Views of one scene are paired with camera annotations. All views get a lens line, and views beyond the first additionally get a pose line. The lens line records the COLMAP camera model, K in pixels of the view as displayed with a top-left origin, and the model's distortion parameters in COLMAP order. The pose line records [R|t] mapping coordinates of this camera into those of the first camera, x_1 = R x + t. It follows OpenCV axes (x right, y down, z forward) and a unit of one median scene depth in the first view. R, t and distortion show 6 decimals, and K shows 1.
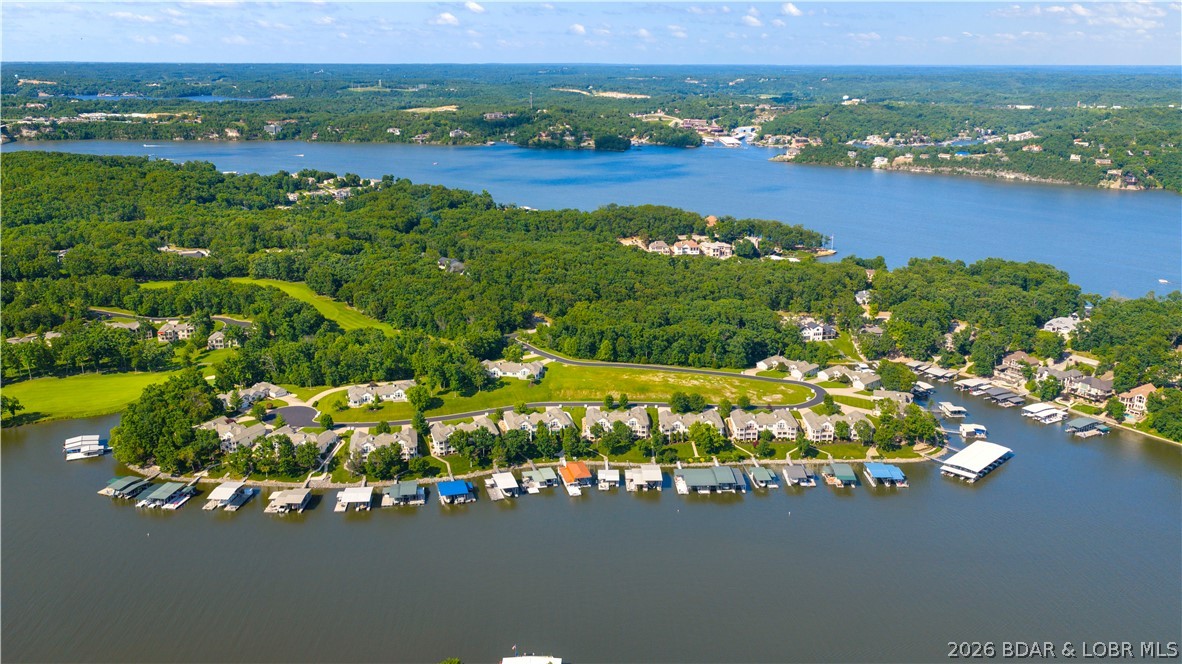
lens RADIAL K [[970.0, 0, 589.9], [0, 970.0, 363.1], [0, 0, 1]] dist [0.029069, -0.010660]
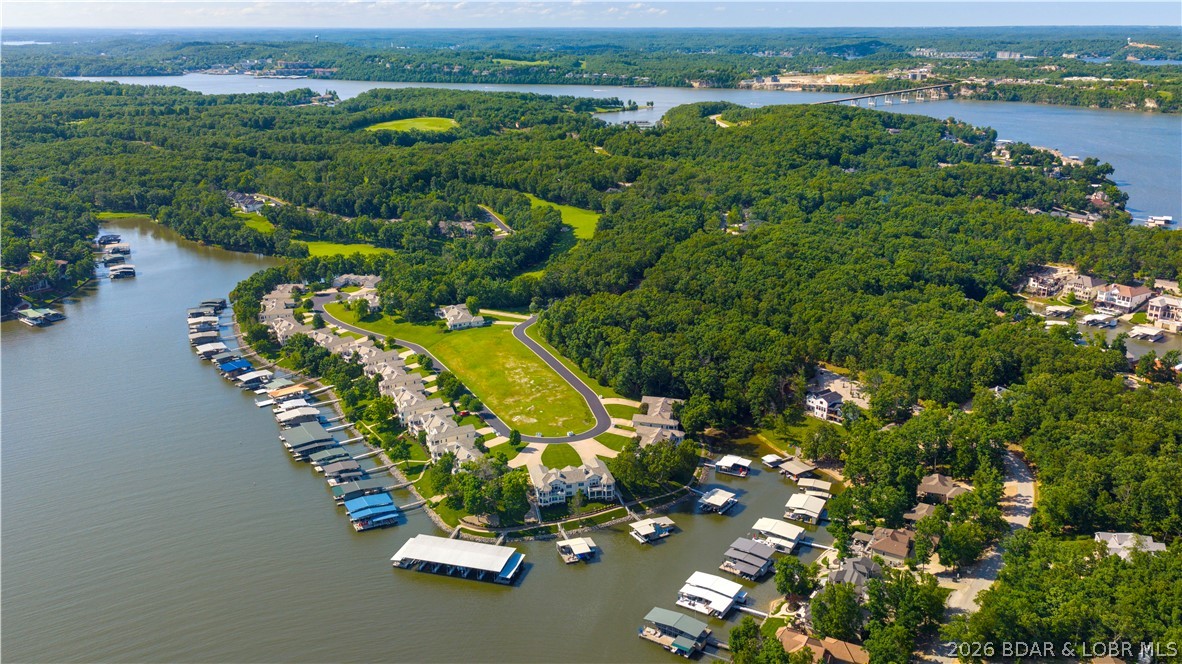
lens RADIAL K [[976.5, 0, 592.7], [0, 976.5, 343.6], [0, 0, 1]] dist [0.030417, -0.009741]
pose [[0.468340, 0.273390, -0.840188, 0.369953], [-0.262010, 0.951125, 0.163438, -0.073551], [0.843806, 0.143593, 0.517081, 0.244502]]
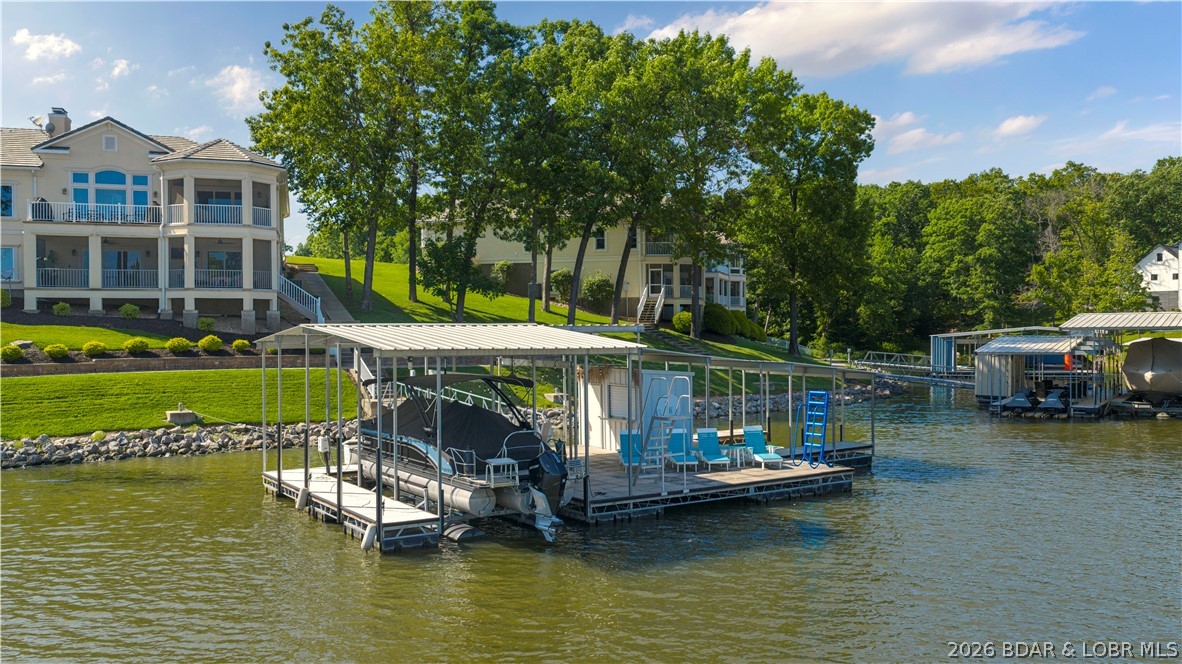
lens RADIAL K [[976.5, 0, 592.7], [0, 976.5, 343.6], [0, 0, 1]] dist [0.030417, -0.009741]
pose [[0.509873, 0.009368, -0.860199, 0.173412], [-0.254072, 0.956973, -0.140177, 0.020045], [0.821874, 0.290025, 0.490315, 0.401826]]
